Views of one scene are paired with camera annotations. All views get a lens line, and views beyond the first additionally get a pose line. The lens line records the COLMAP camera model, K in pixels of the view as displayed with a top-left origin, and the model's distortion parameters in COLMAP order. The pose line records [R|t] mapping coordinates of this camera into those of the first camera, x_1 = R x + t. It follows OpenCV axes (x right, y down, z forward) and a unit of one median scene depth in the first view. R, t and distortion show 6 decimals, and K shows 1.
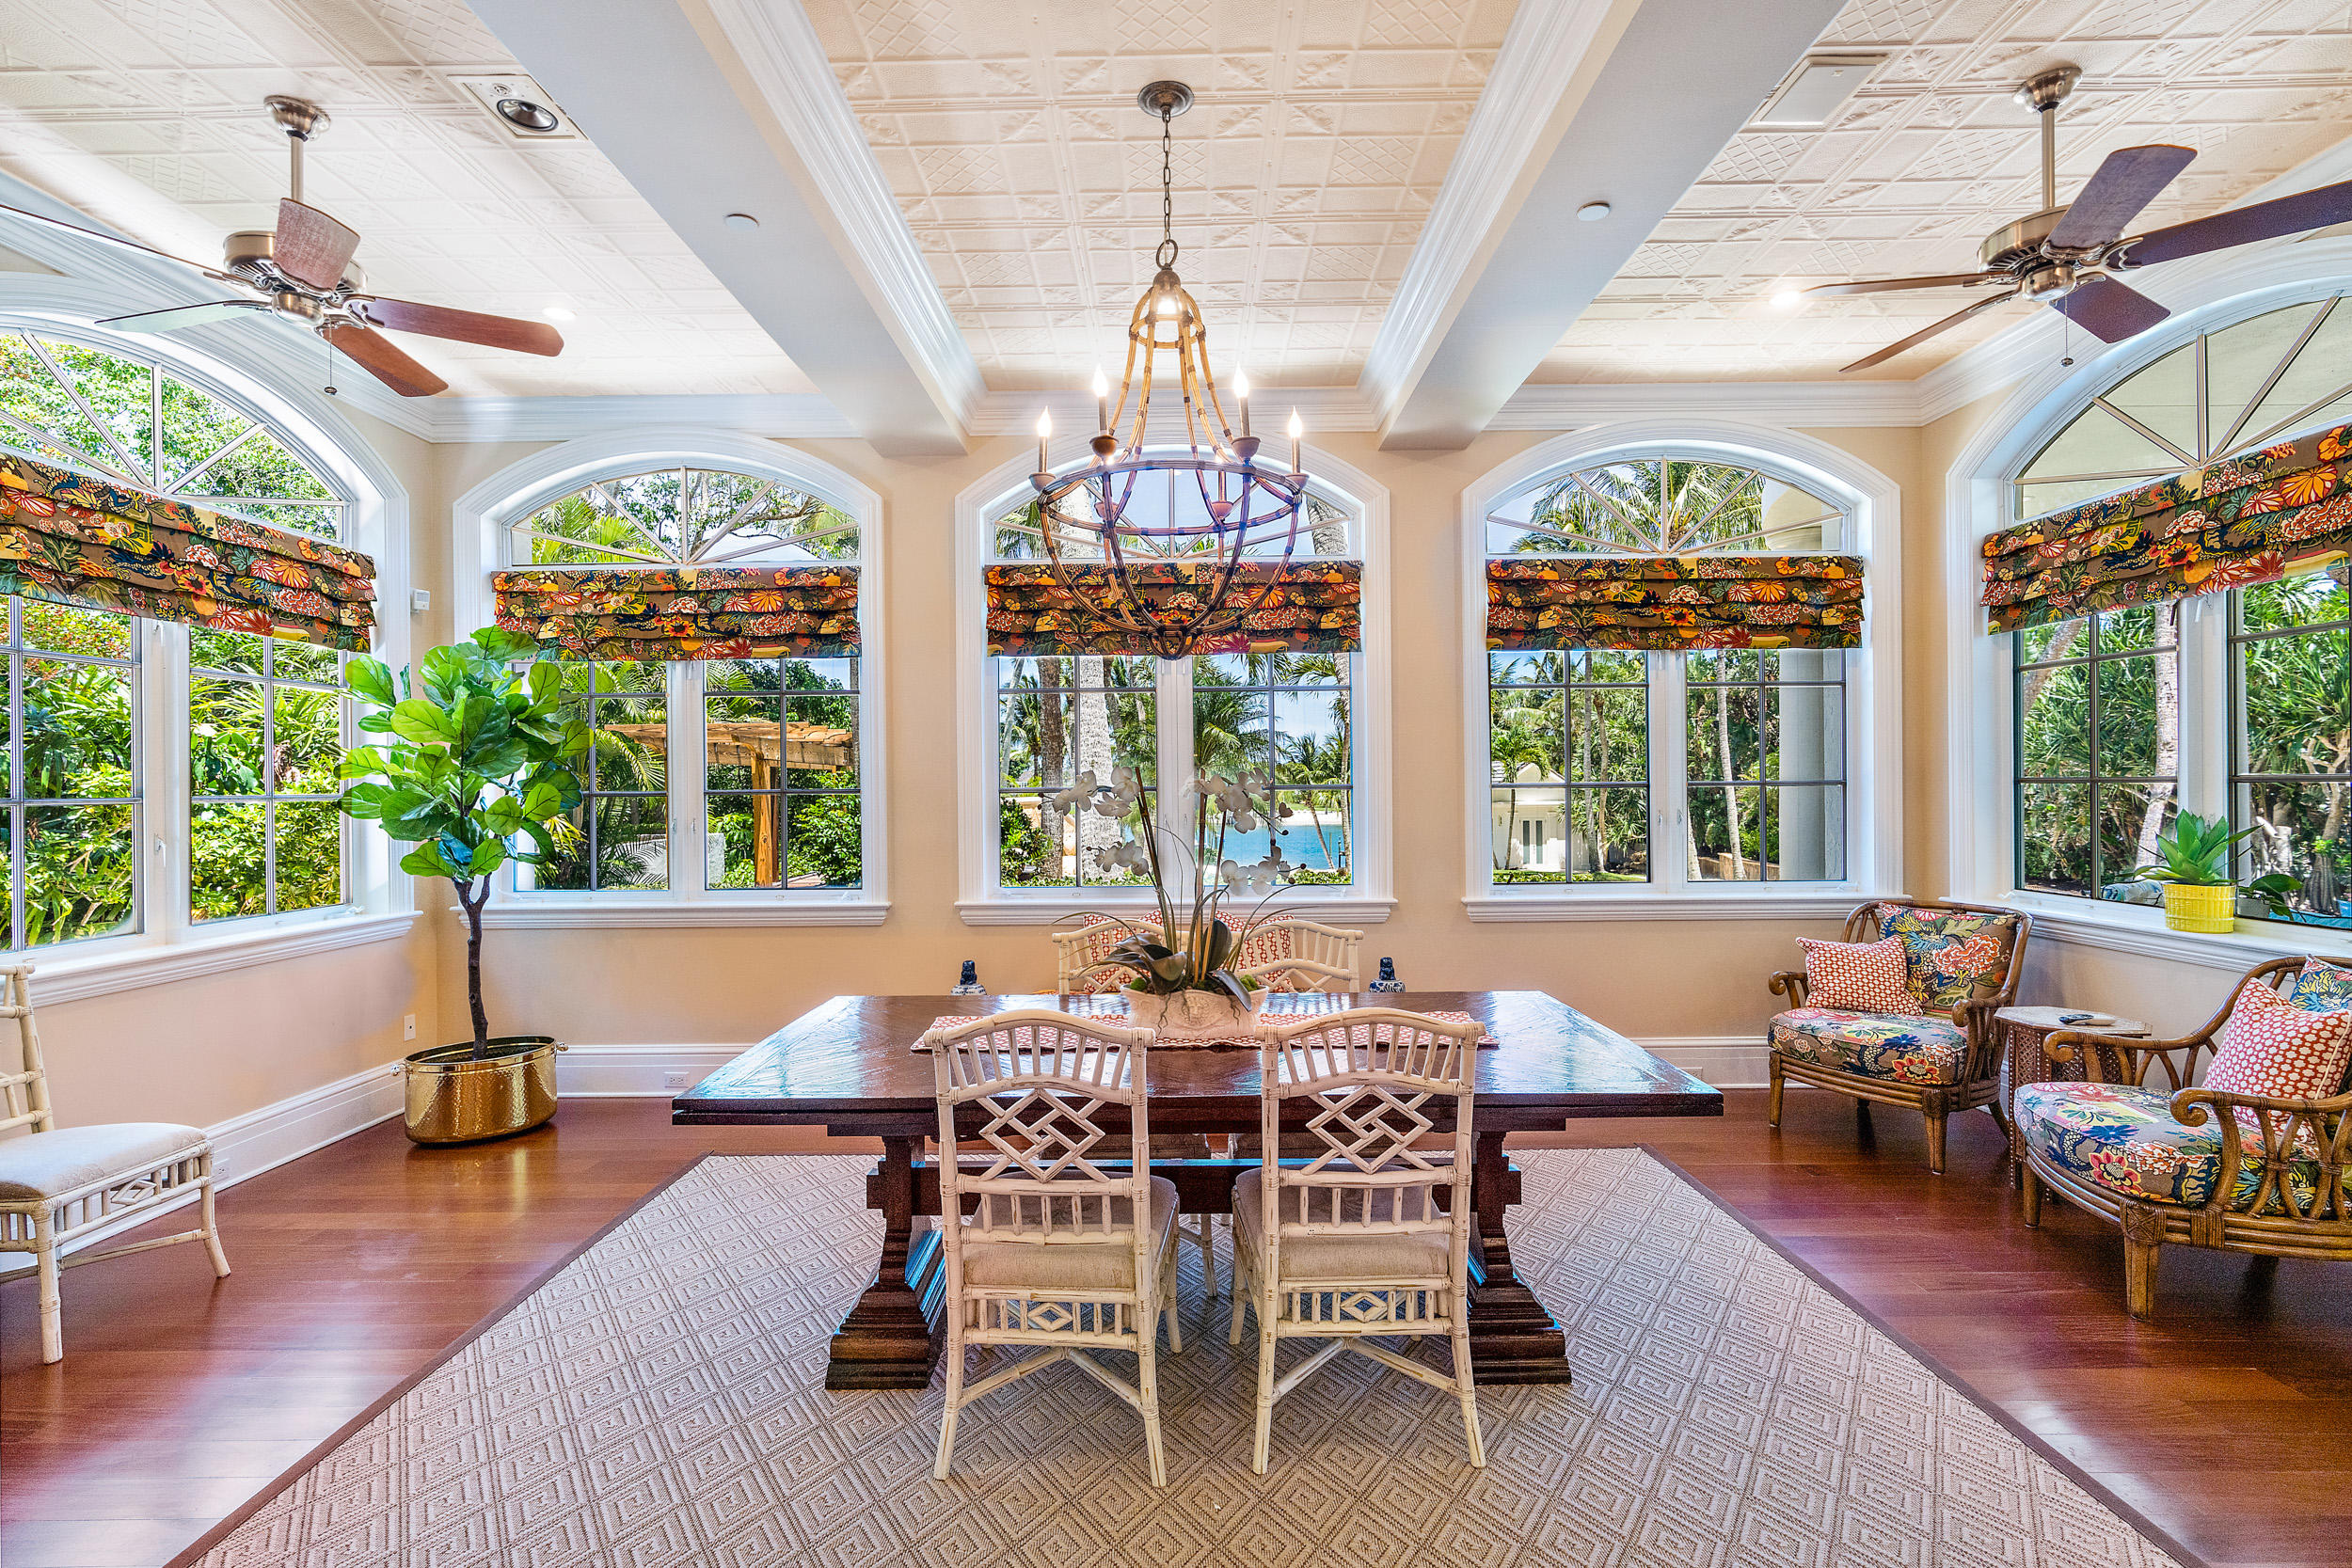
lens RADIAL K [[1069.3, 0, 1170.2], [0, 1069.3, 788.2], [0, 0, 1]] dist [-0.002871, -0.000330]
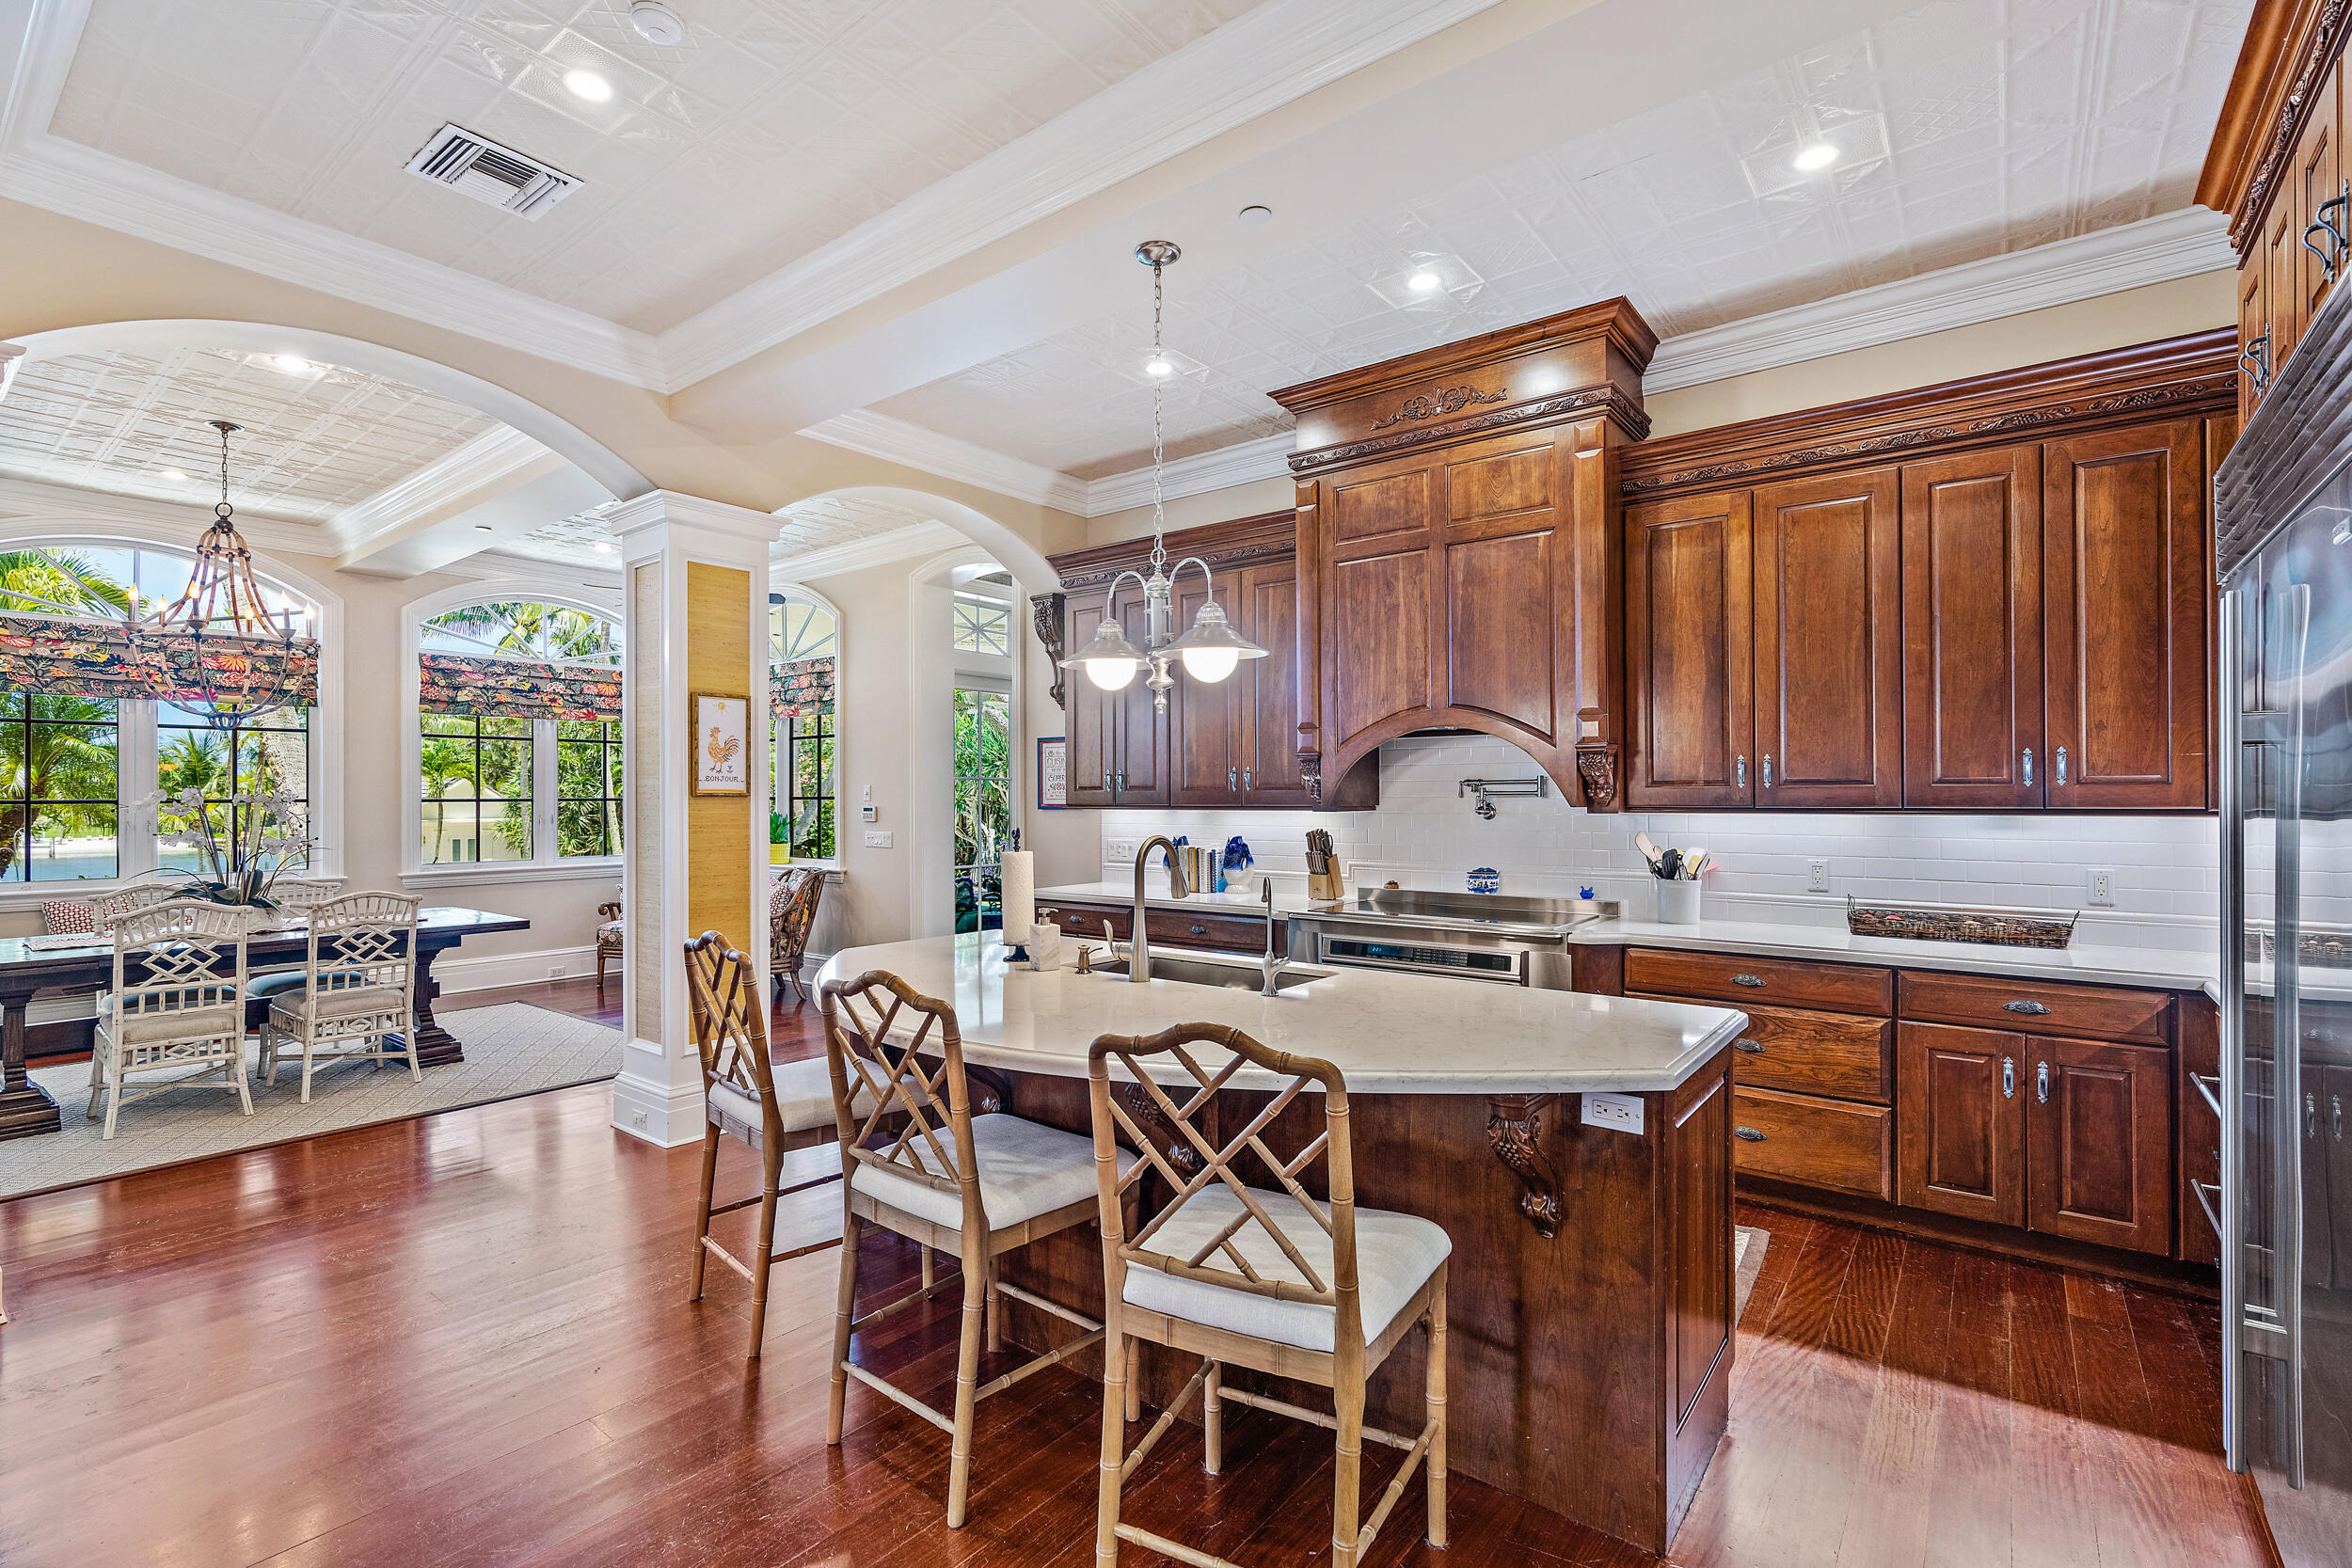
lens RADIAL K [[1069.3, 0, 1168.3], [0, 1069.3, 795.9], [0, 0, 1]] dist [-0.002871, -0.000330]
pose [[0.615245, 0.008742, 0.788287, -0.264778], [-0.002230, 0.999954, -0.009349, 0.004434], [-0.788333, 0.003994, 0.615236, -0.838795]]
